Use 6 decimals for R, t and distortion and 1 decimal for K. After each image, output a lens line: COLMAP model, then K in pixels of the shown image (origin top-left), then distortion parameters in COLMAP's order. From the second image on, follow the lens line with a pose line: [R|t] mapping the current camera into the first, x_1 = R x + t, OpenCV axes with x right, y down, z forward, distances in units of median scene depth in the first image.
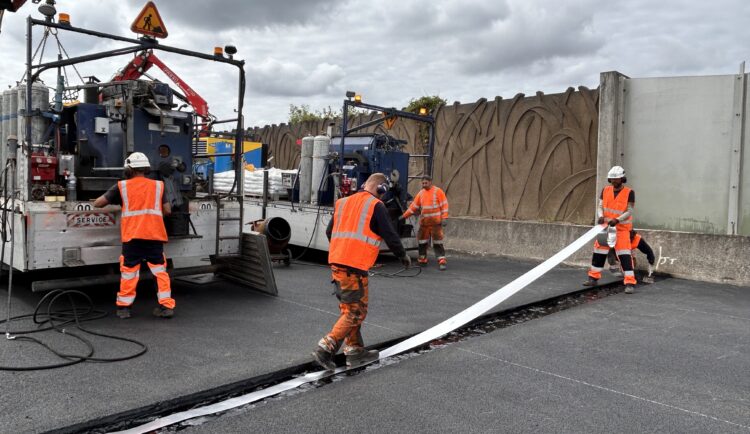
lens RADIAL K [[556.1, 0, 374.9], [0, 556.1, 207.2], [0, 0, 1]] dist [0.000247, 0.003059]
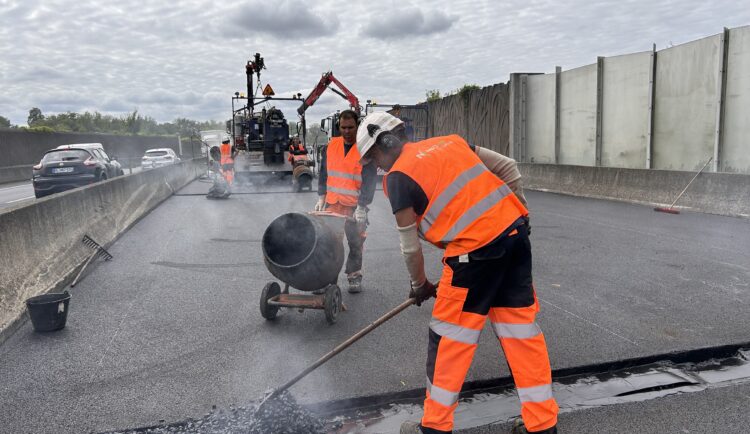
lens RADIAL K [[560.1, 0, 373.7], [0, 560.1, 224.9], [0, 0, 1]] dist [0.047035, -0.054187]
pose [[0.862773, 0.037496, -0.504199, 1.658873], [0.012730, 0.995319, 0.095801, 0.104095], [0.505431, -0.089073, 0.858257, -1.393999]]
